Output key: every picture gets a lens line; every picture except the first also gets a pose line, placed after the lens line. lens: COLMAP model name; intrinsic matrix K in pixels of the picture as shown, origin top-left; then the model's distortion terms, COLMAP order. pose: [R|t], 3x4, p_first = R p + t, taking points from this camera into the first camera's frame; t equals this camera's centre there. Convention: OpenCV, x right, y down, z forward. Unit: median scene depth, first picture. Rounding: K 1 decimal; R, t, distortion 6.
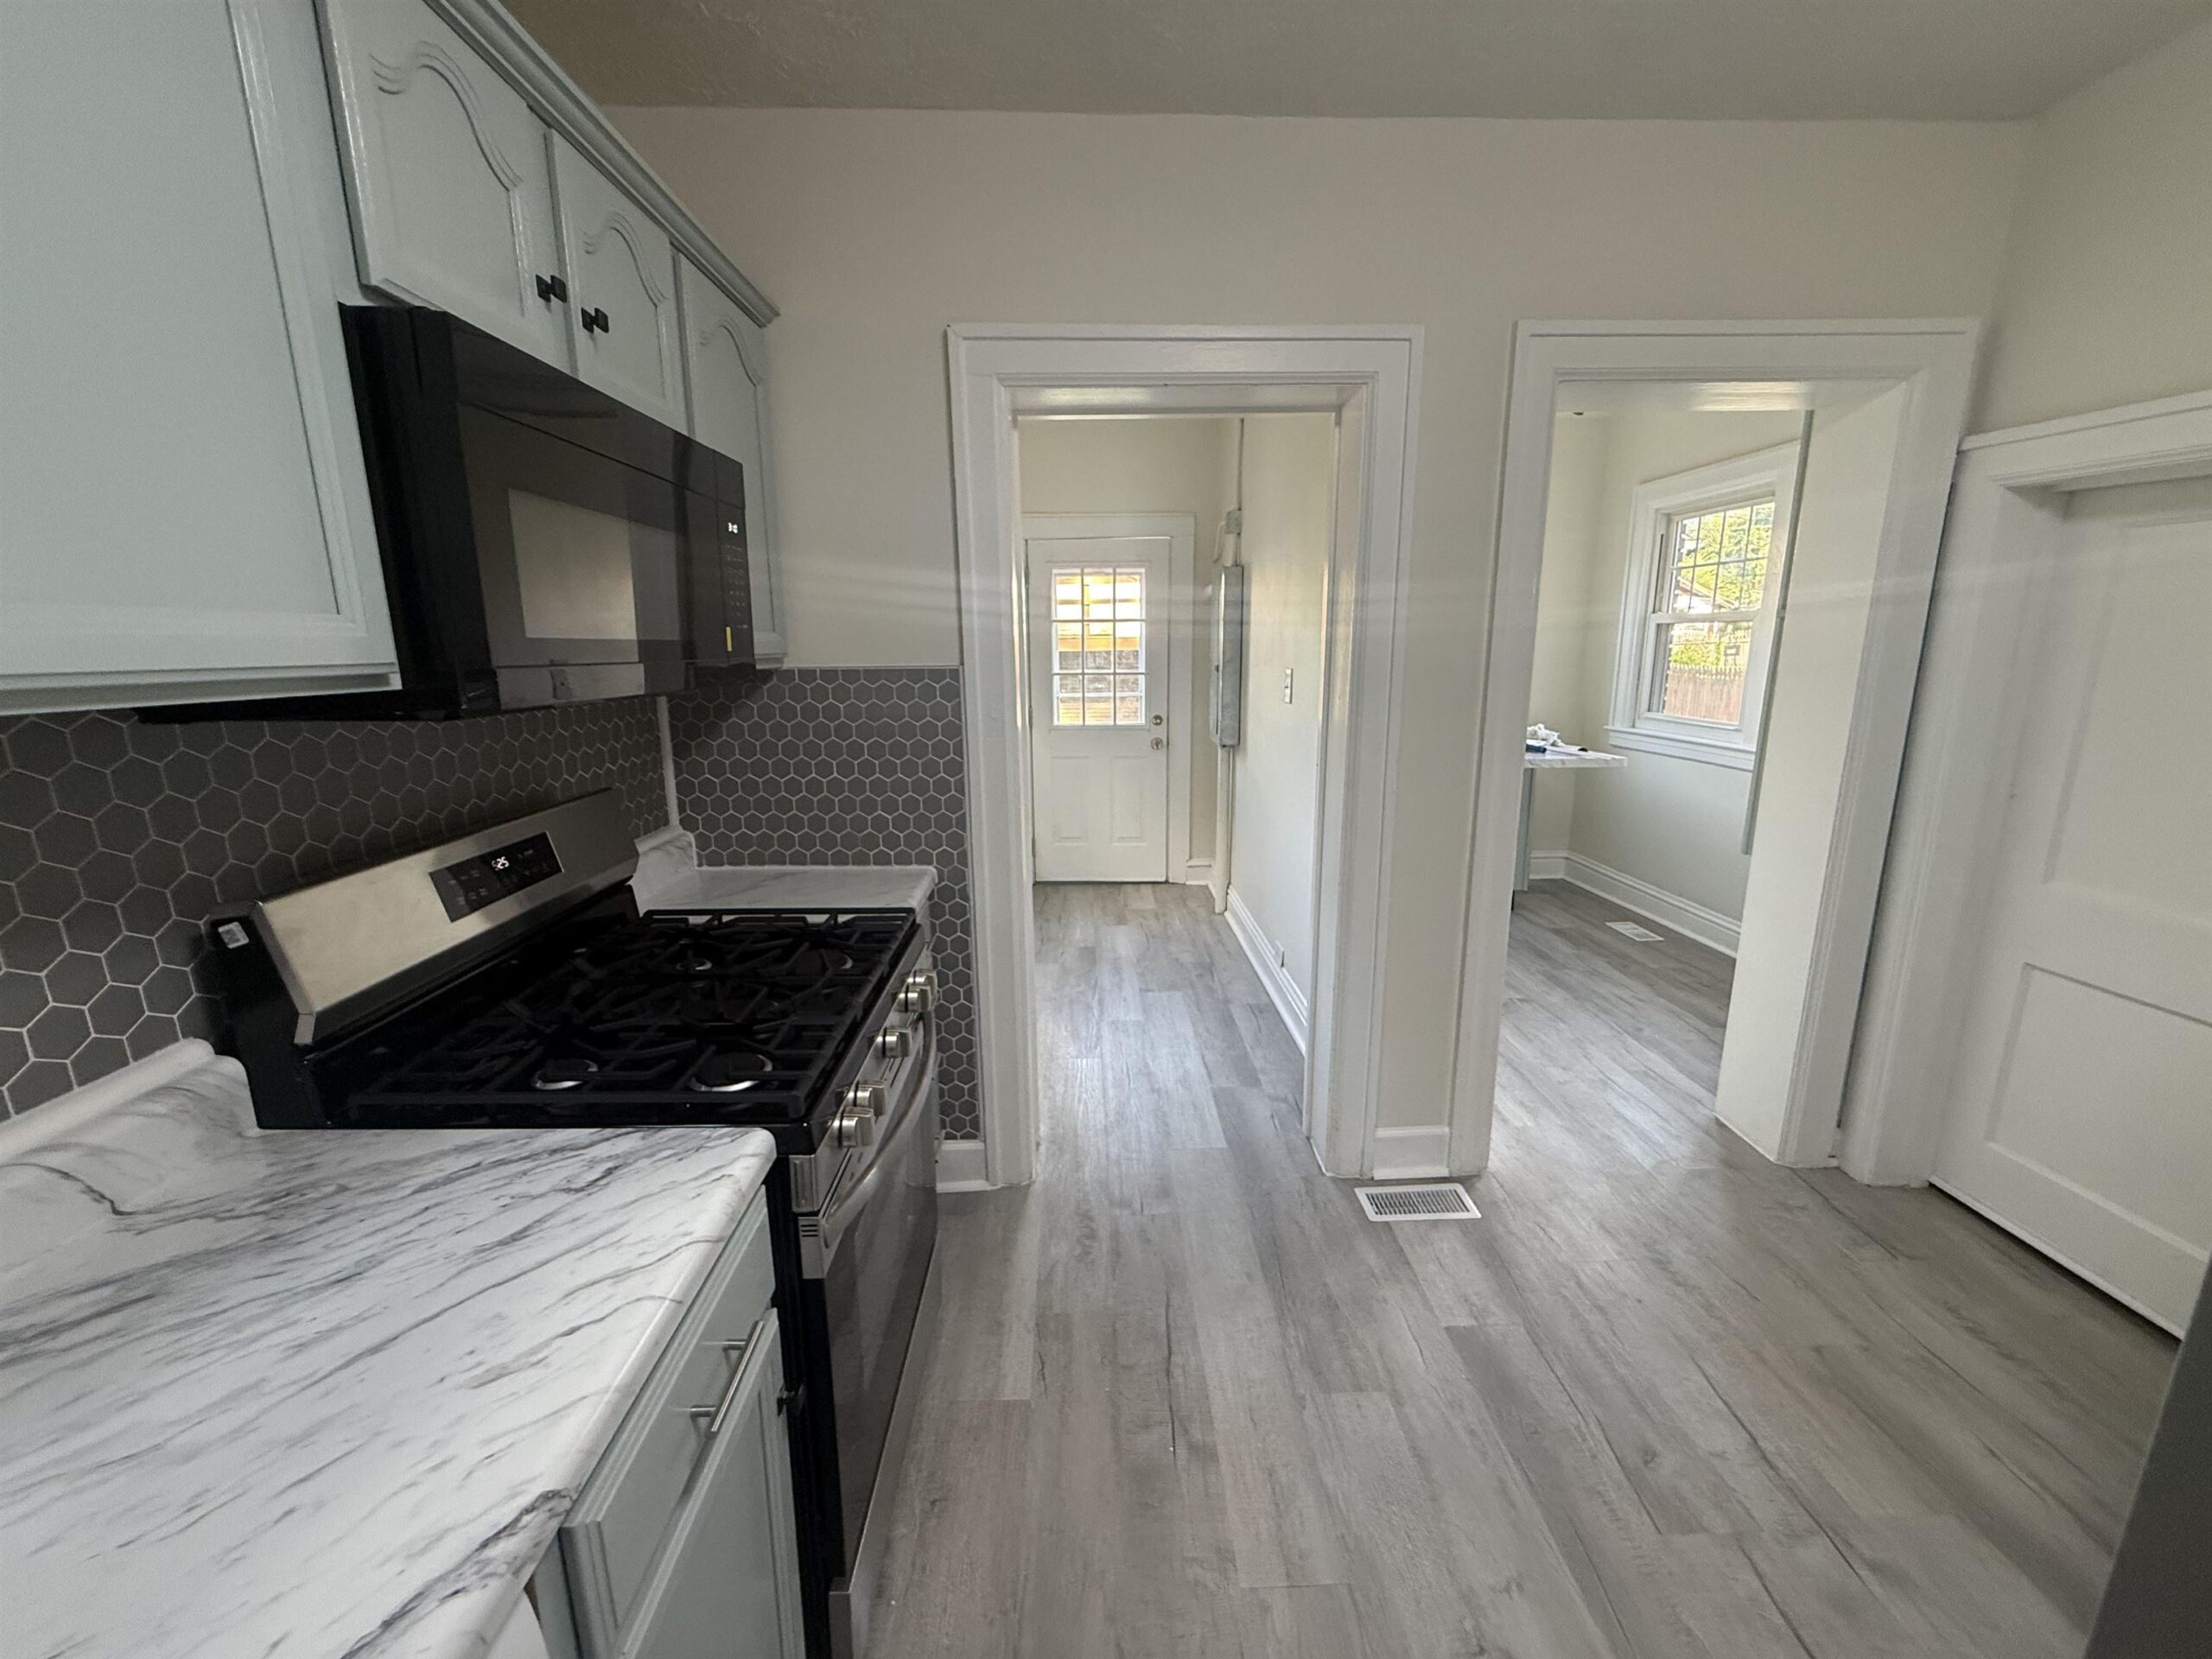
lens RADIAL K [[882.1, 0, 1100.1], [0, 882.1, 835.7], [0, 0, 1]] dist [0.001135, 0.000404]
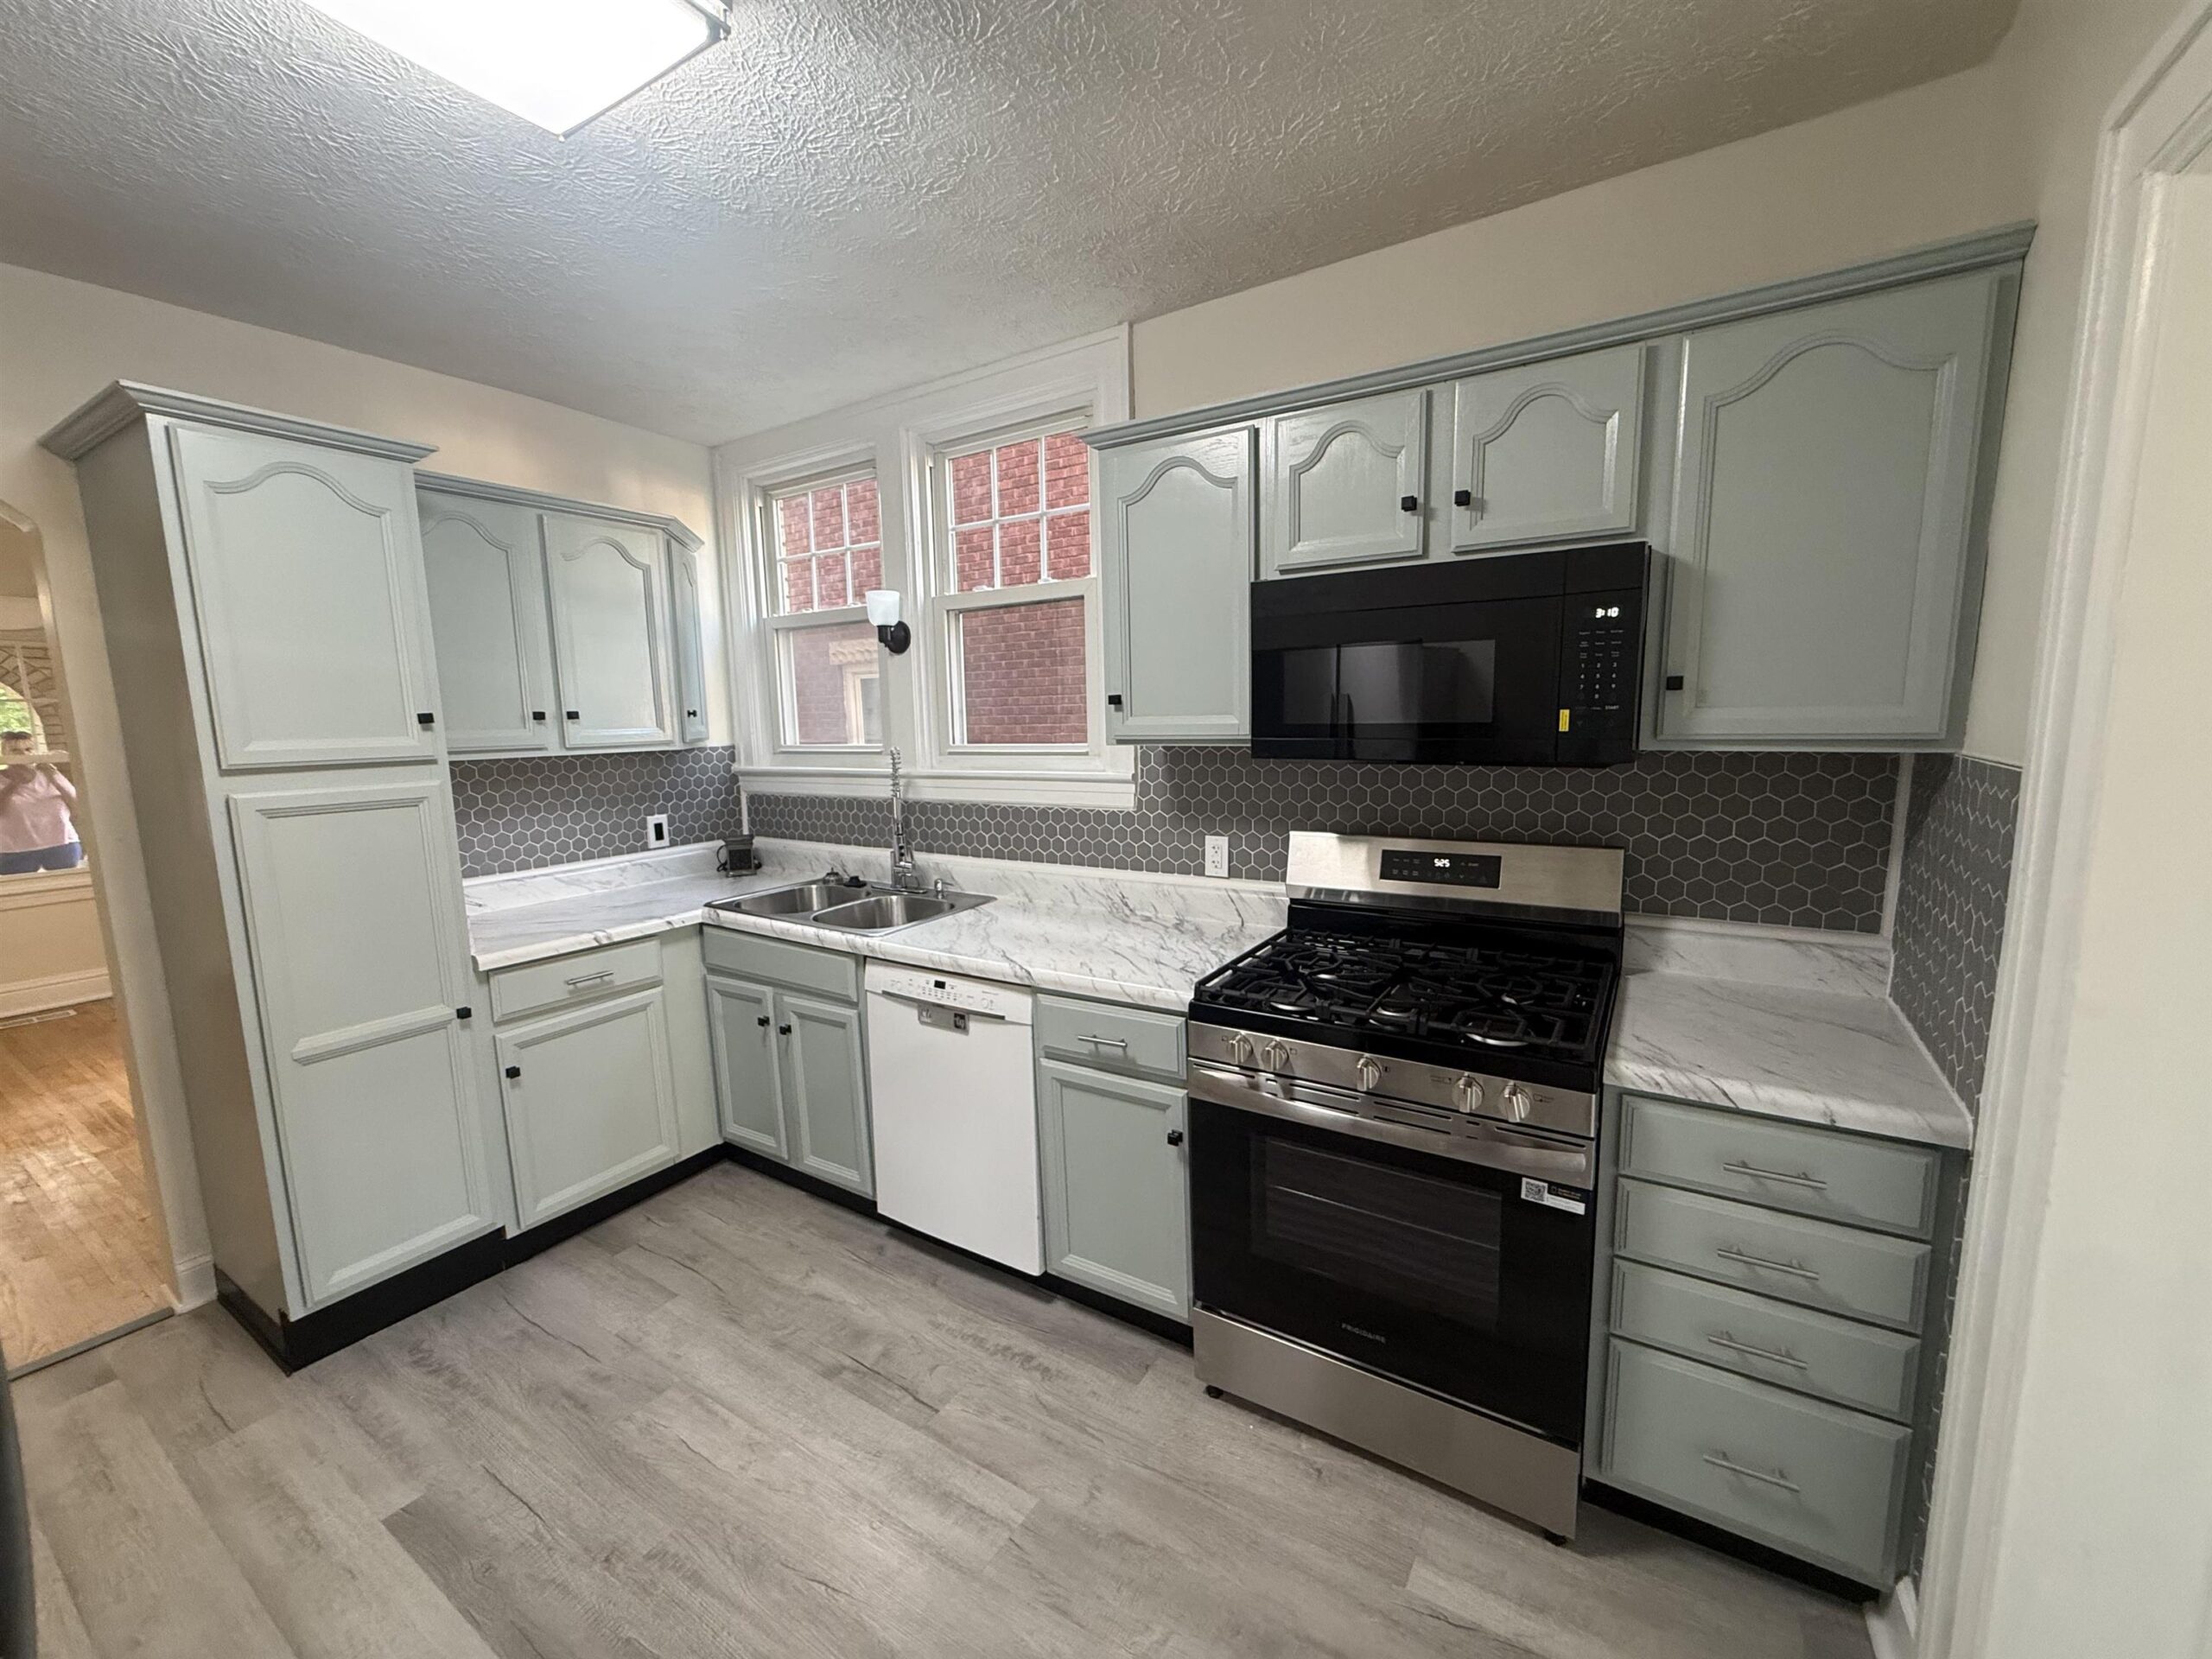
lens RADIAL K [[882.1, 0, 1100.1], [0, 882.1, 837.0], [0, 0, 1]] dist [0.001135, 0.000404]
pose [[-0.553120, 0.139966, -0.821260, 0.836805], [-0.150940, 0.952635, 0.264015, -0.303026], [0.819314, 0.269993, -0.505795, 1.186119]]
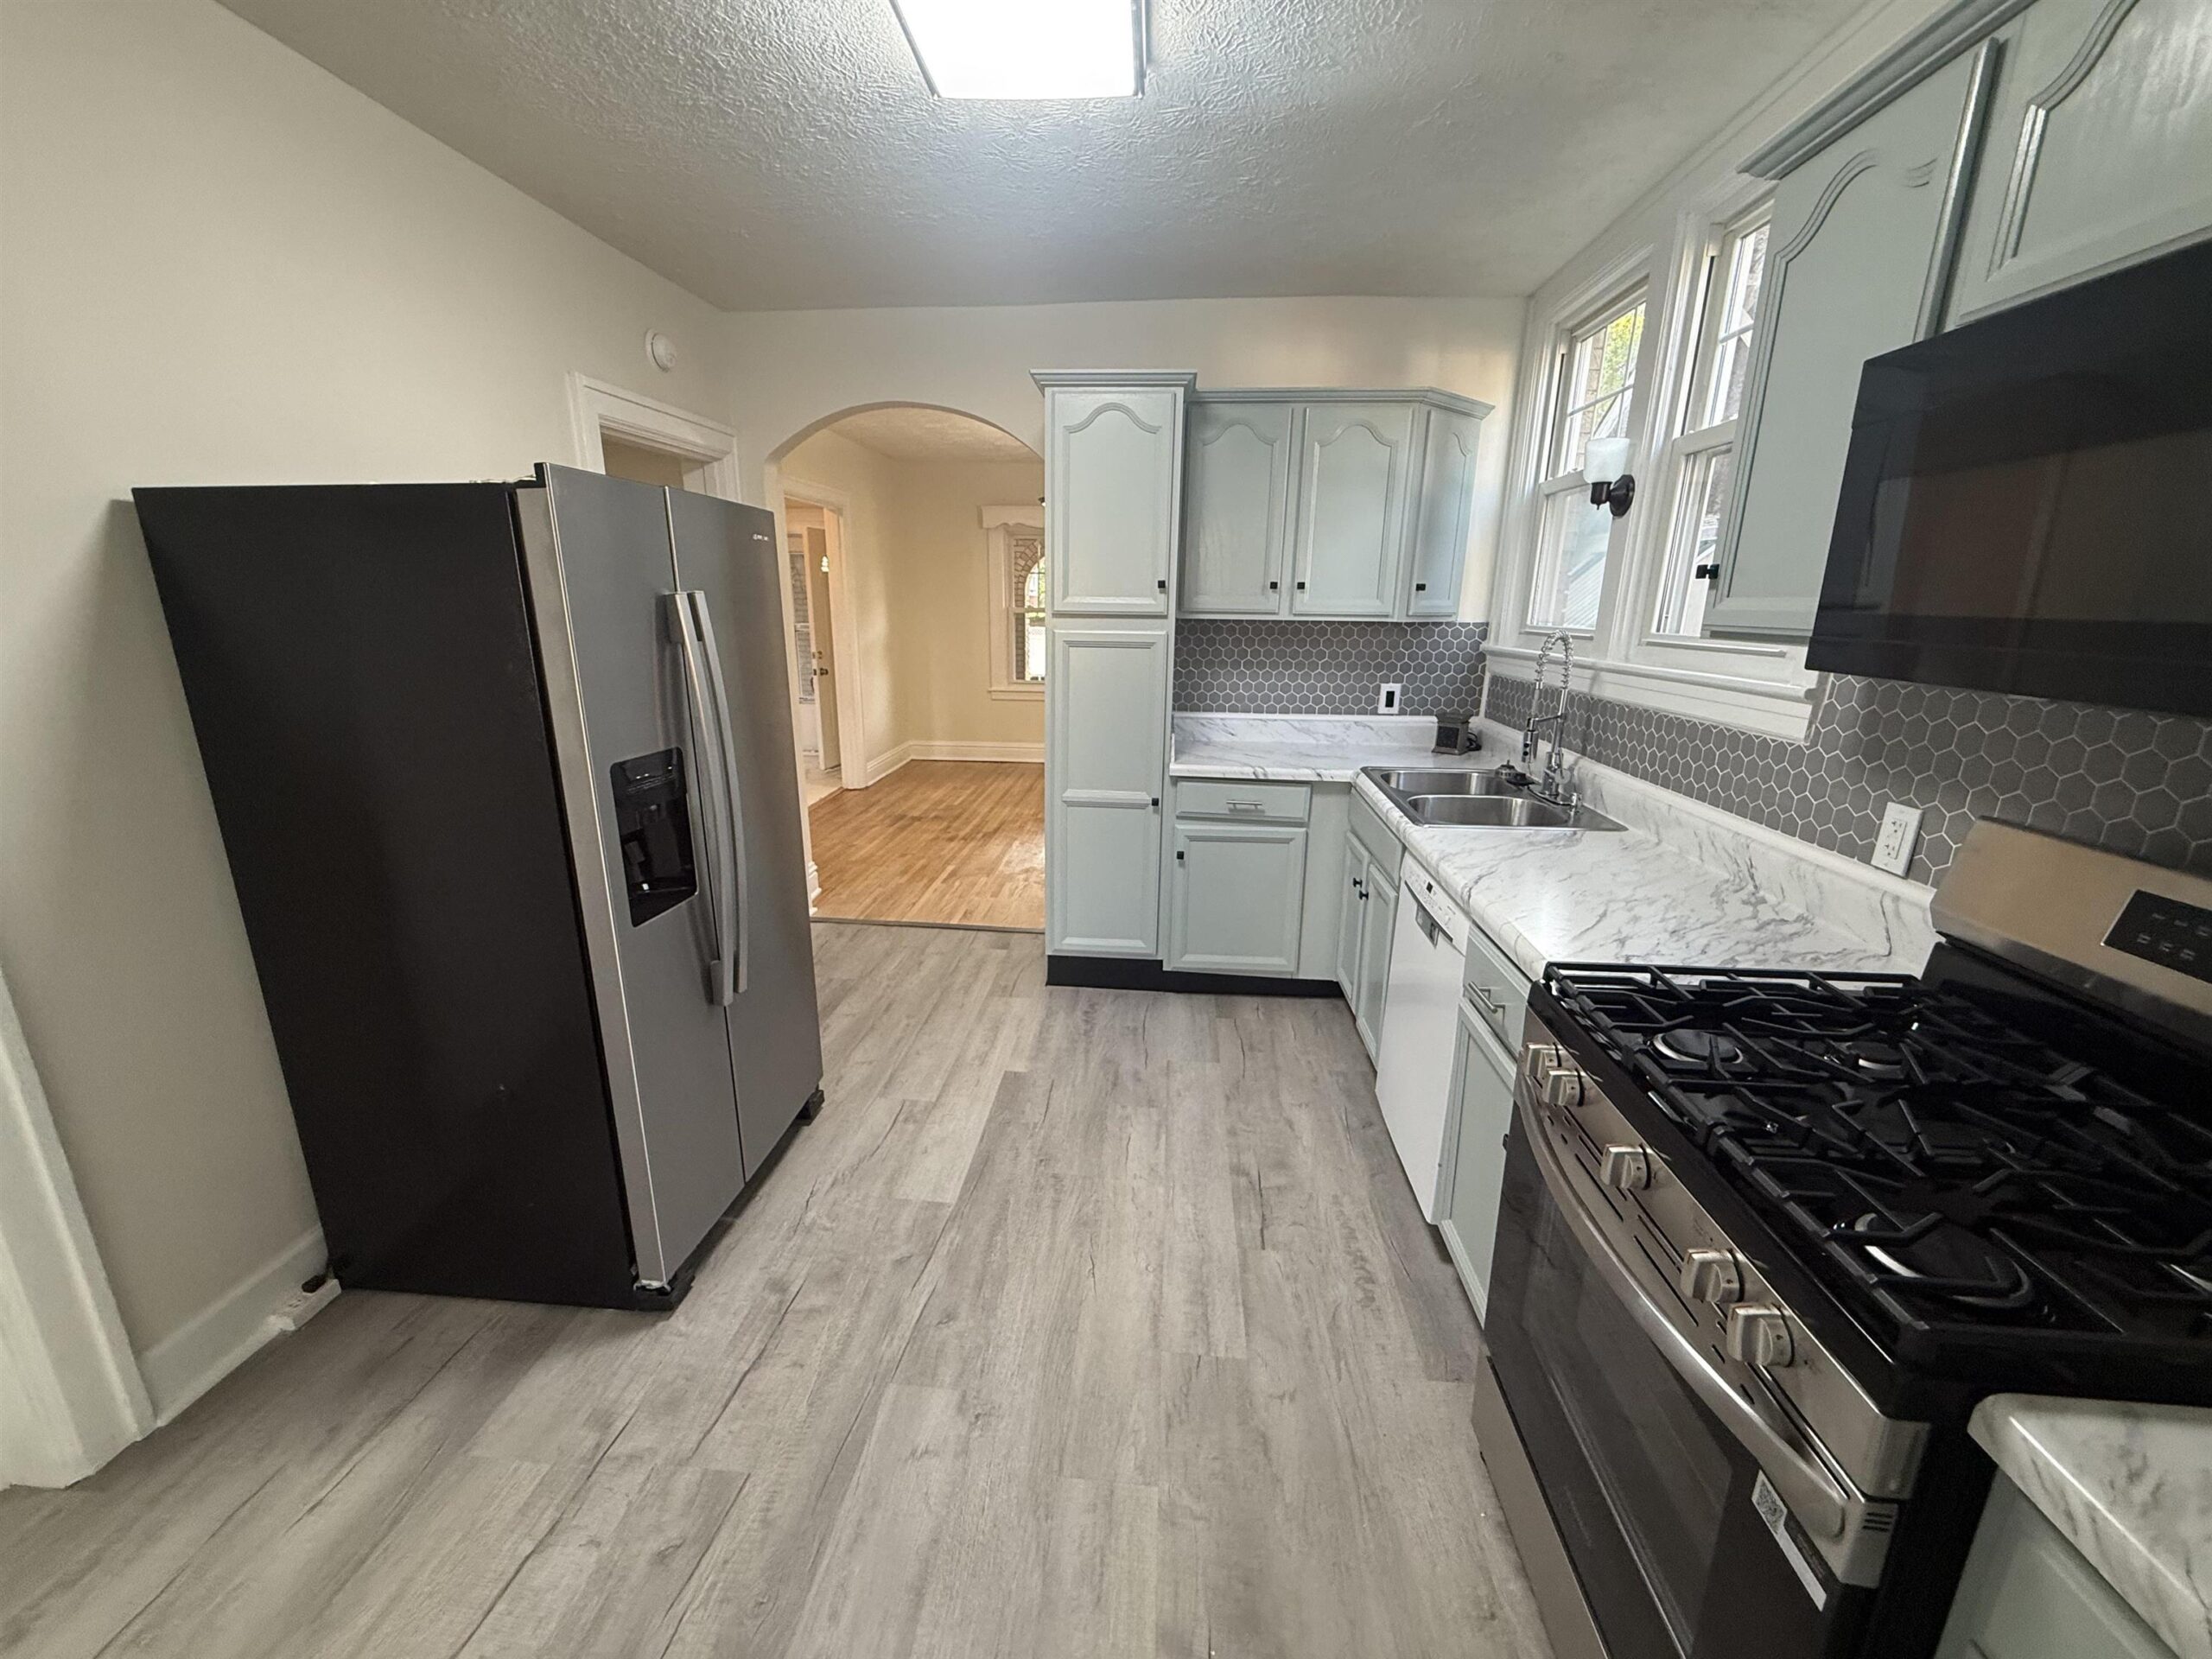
lens RADIAL K [[882.1, 0, 1099.3], [0, 882.1, 836.8], [0, 0, 1]] dist [0.001135, 0.000404]
pose [[-0.994561, -0.027860, 0.100359, 0.137774], [0.021455, 0.888094, 0.459161, -0.350778], [-0.101921, 0.458817, -0.882666, 1.534496]]
